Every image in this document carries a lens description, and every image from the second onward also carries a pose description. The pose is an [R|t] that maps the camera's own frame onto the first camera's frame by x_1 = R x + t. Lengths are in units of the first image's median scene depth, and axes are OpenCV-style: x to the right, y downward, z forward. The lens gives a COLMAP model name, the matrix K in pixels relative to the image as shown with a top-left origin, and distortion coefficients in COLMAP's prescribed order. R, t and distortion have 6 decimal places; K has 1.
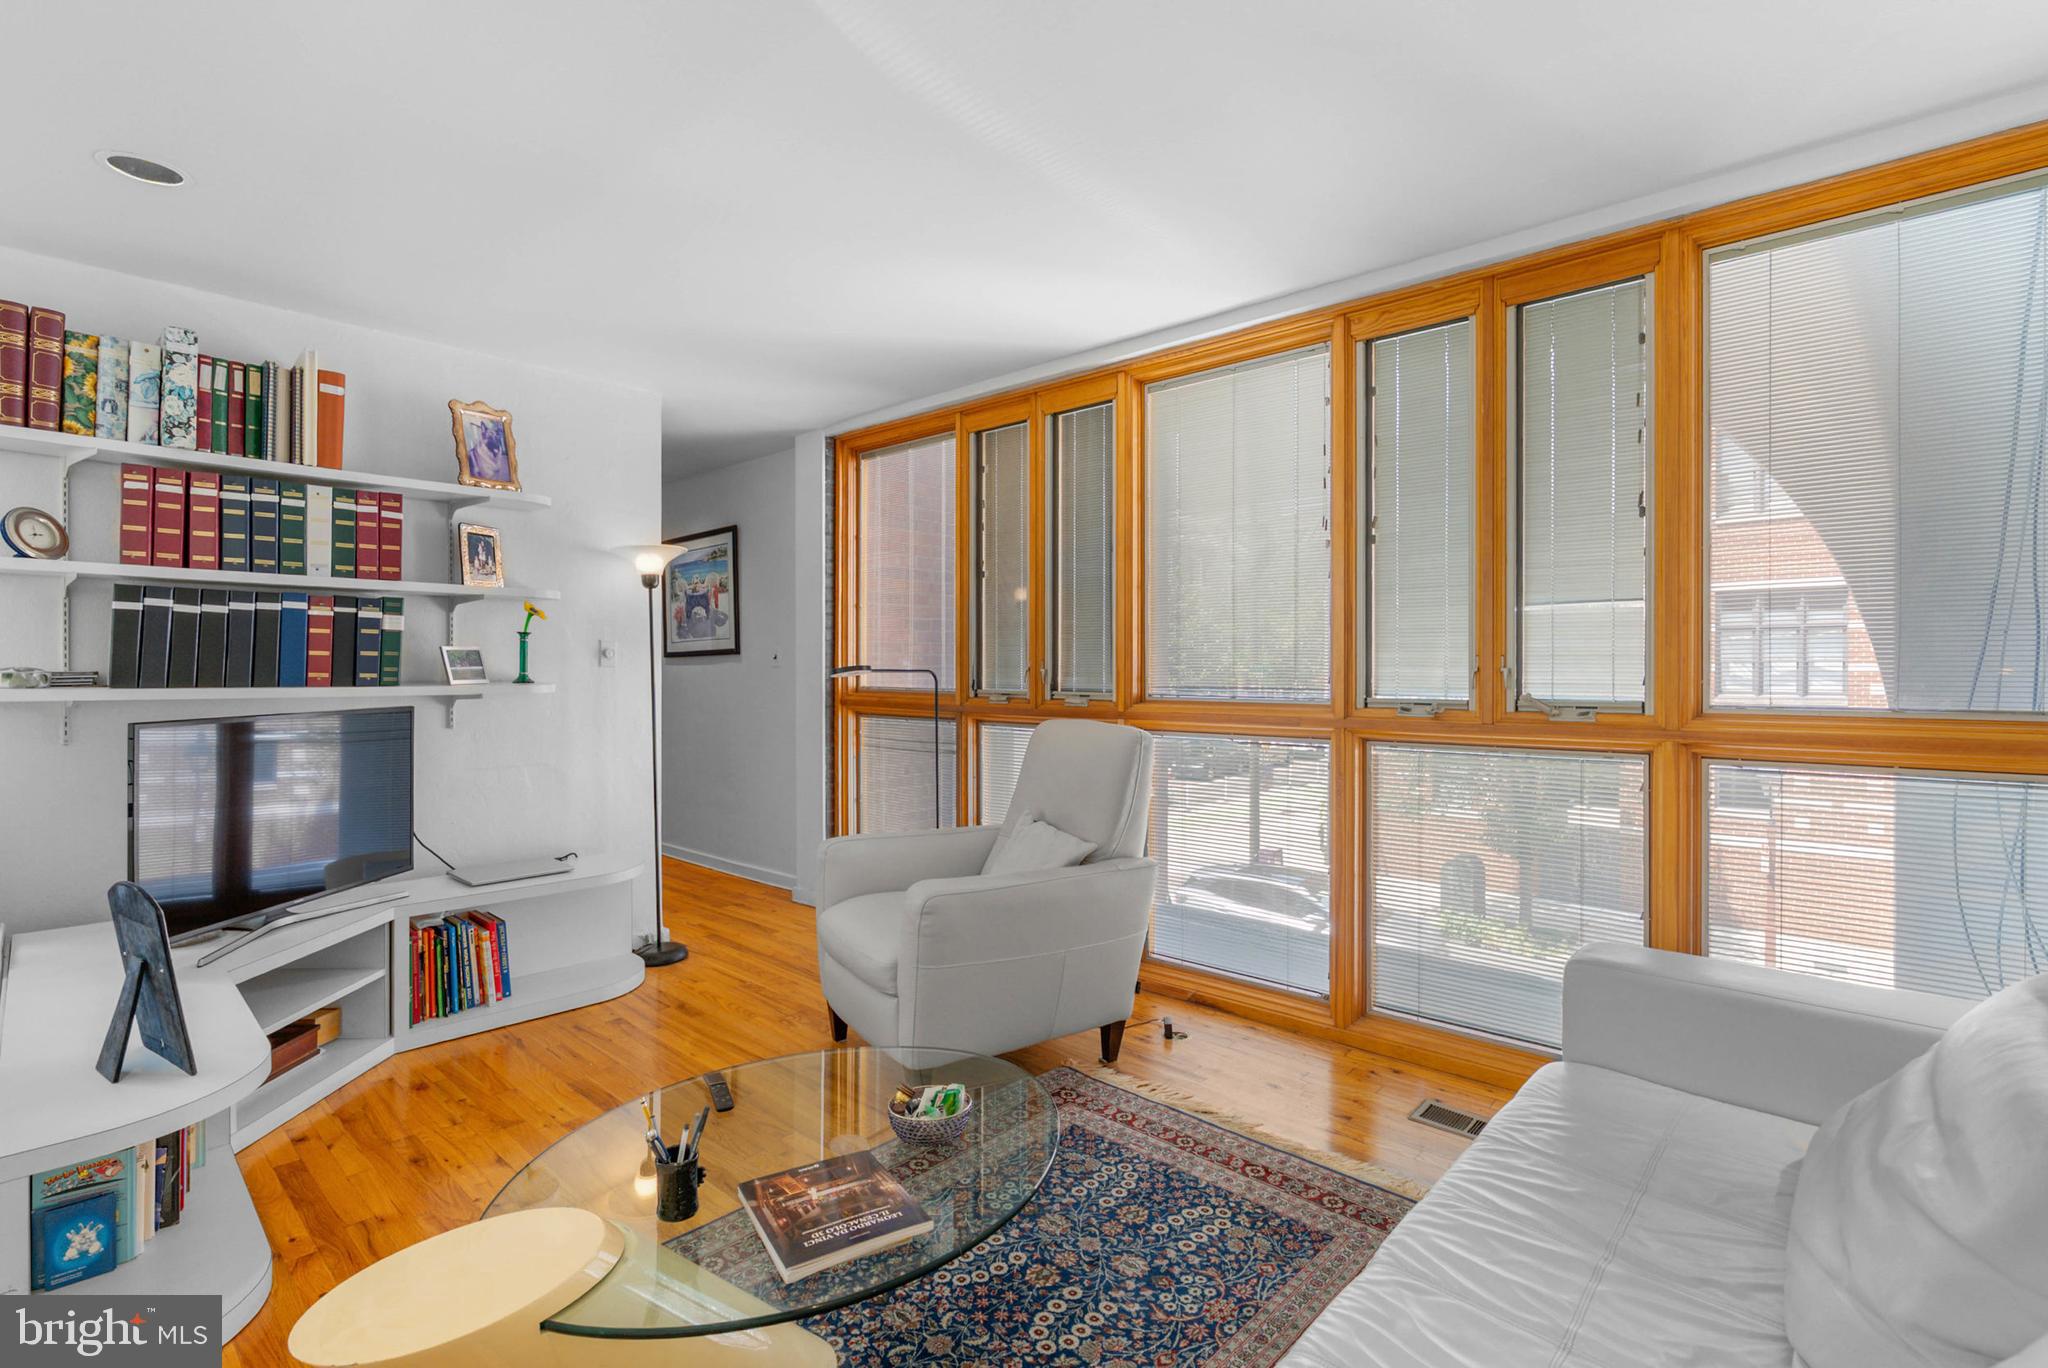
lens RADIAL K [[943.6, 0, 1022.9], [0, 943.6, 677.7], [0, 0, 1]] dist [-0.003727, 0.000377]
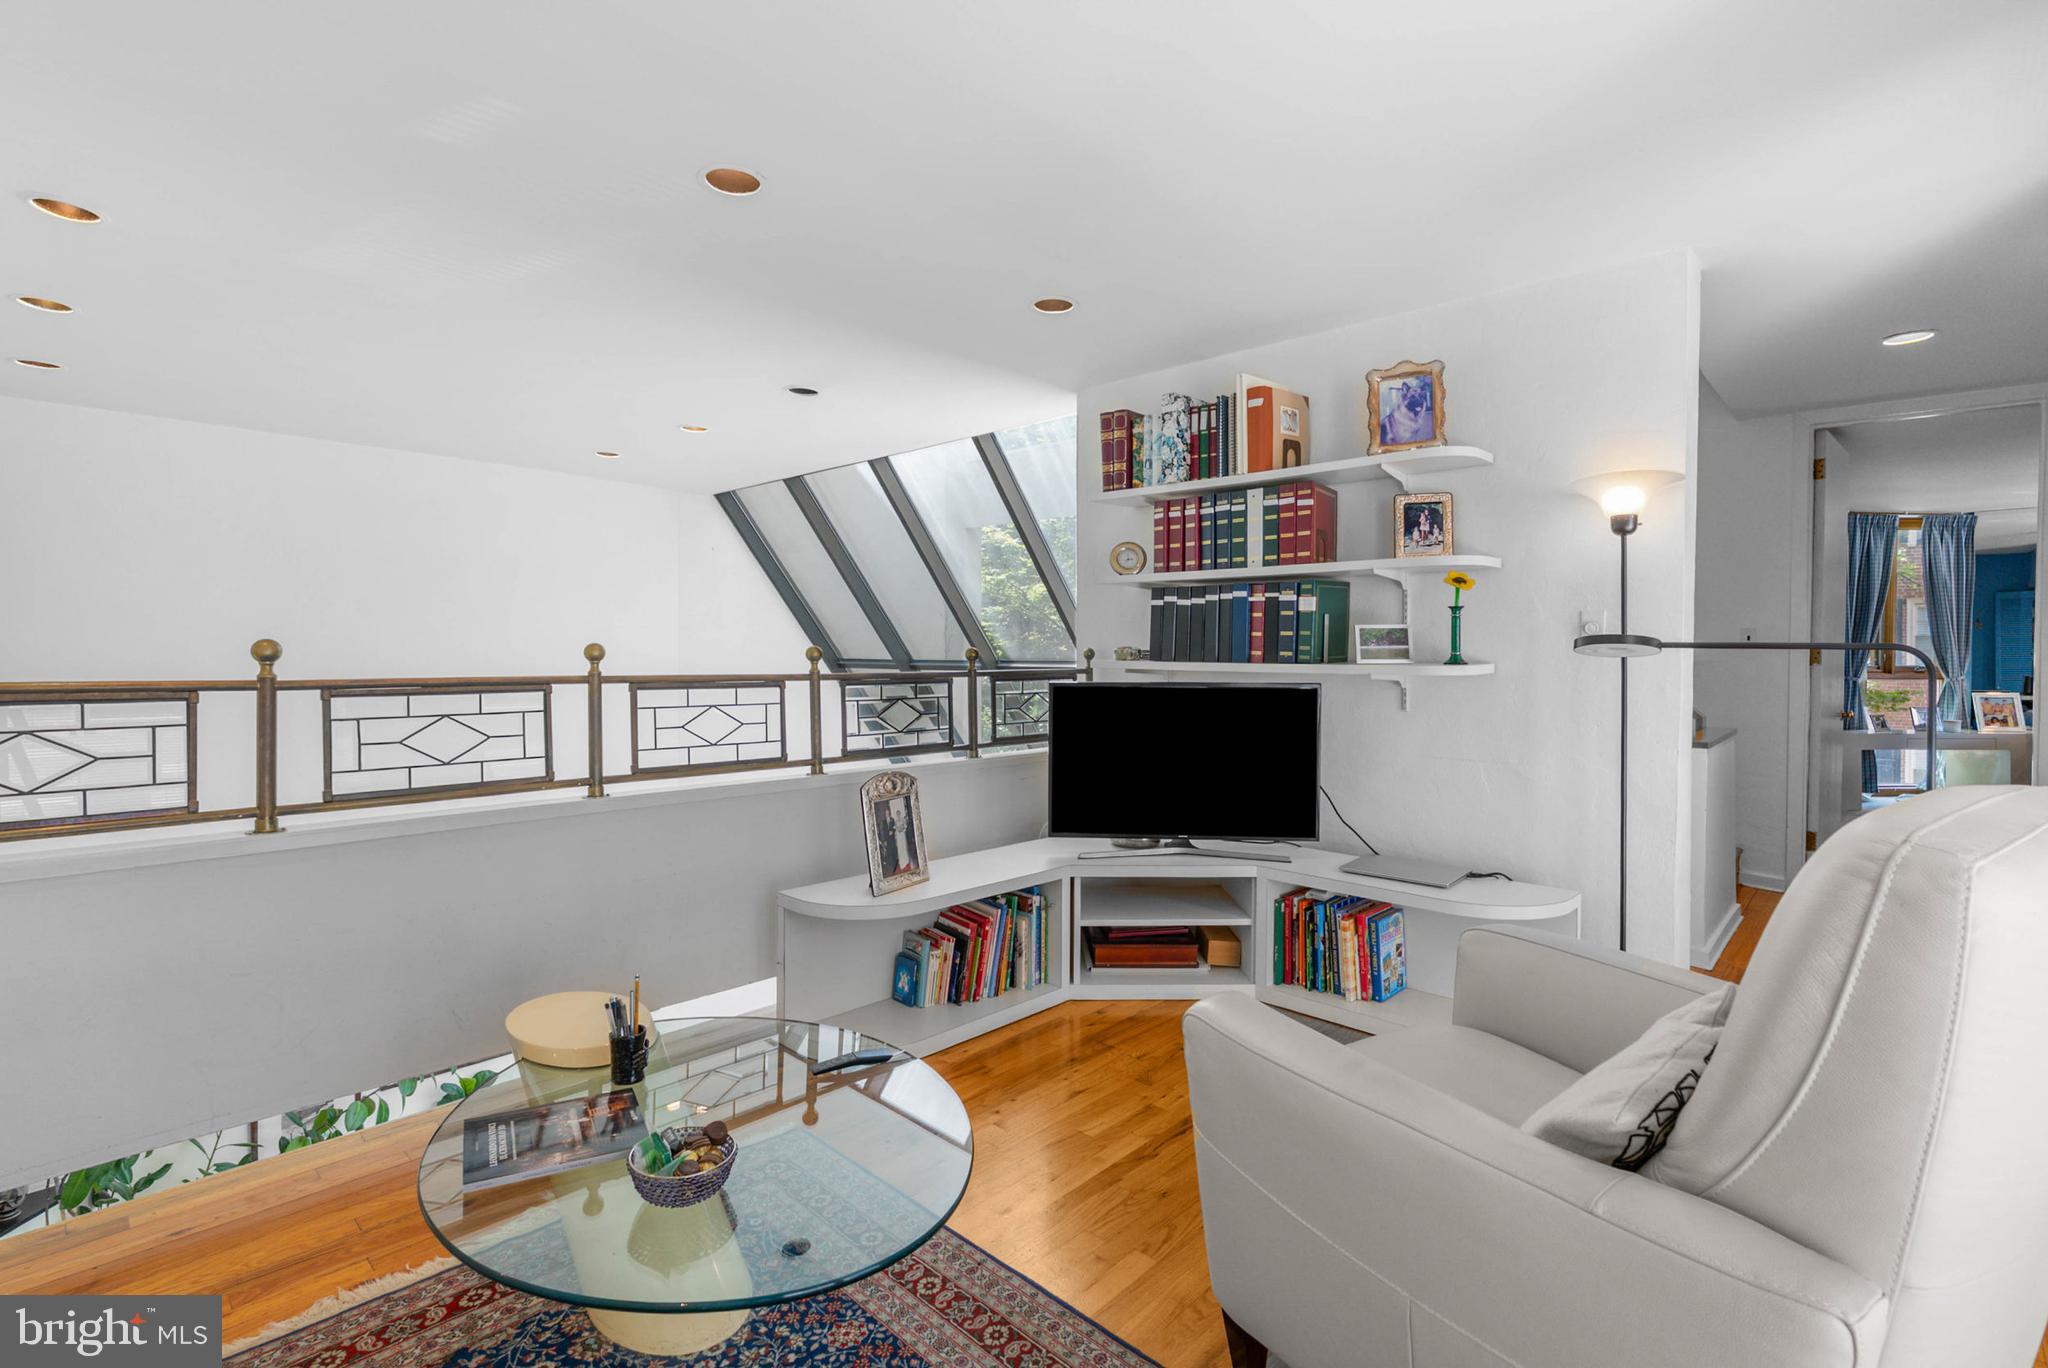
lens RADIAL K [[943.6, 0, 1022.5], [0, 943.6, 668.2], [0, 0, 1]] dist [-0.003727, 0.000377]
pose [[0.001097, 0.020801, -0.999783, 0.417880], [-0.013452, 0.999693, 0.020785, -0.004194], [0.999909, 0.013426, 0.001377, 0.722149]]
